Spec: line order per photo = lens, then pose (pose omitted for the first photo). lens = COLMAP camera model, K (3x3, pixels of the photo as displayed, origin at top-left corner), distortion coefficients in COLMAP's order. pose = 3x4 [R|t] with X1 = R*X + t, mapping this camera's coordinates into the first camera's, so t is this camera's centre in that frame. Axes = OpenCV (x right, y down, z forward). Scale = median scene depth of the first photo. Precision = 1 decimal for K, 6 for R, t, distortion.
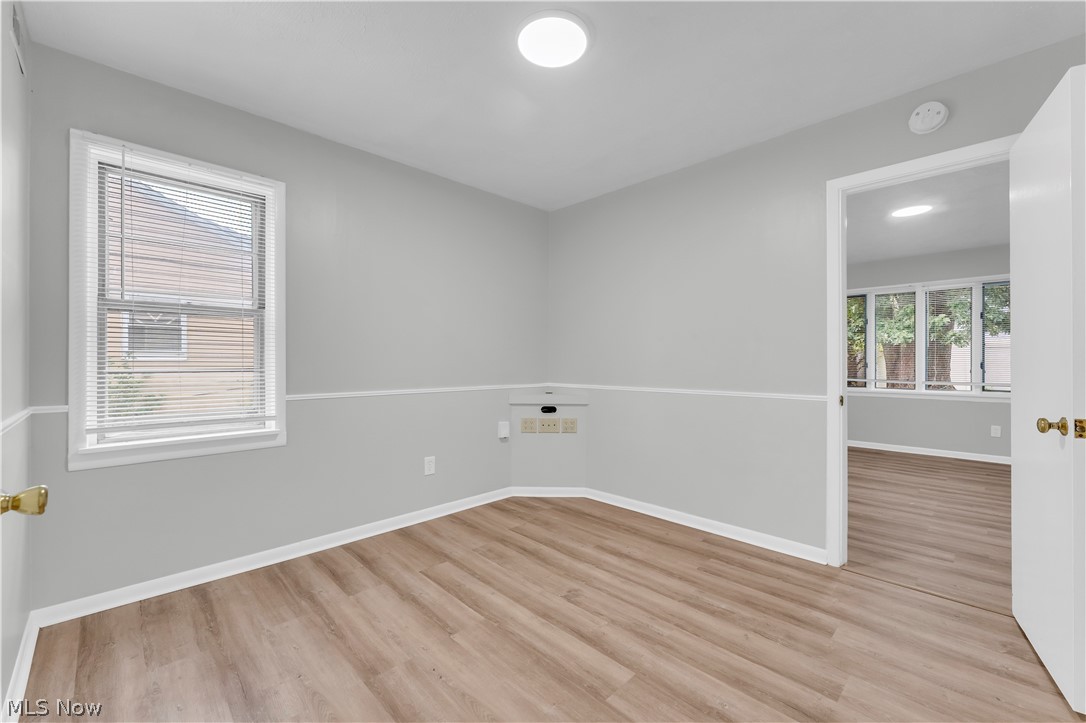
lens RADIAL K [[443.5, 0, 537.1], [0, 443.5, 361.7], [0, 0, 1]] dist [0.000004, -0.001442]
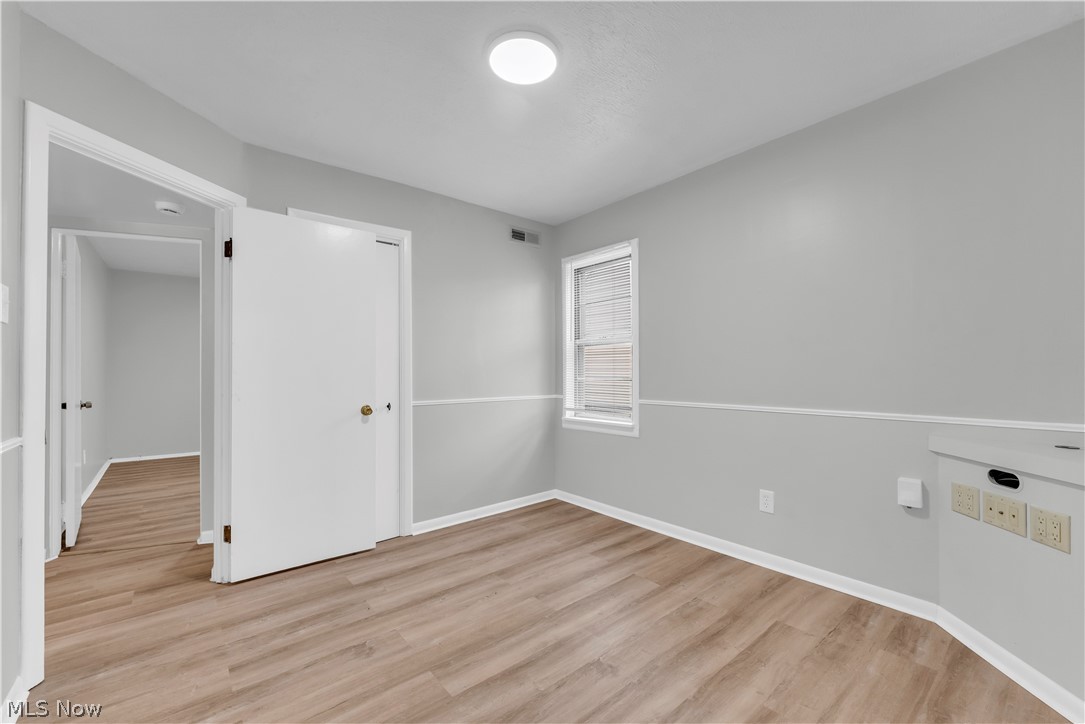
lens RADIAL K [[443.1, 0, 542.1], [0, 443.1, 367.9], [0, 0, 1]] dist [0.000004, -0.001442]
pose [[-0.078520, -0.009498, -0.996867, 0.746547], [0.003952, 0.999944, -0.009839, -0.005932], [0.996905, -0.004712, -0.078478, 0.804324]]
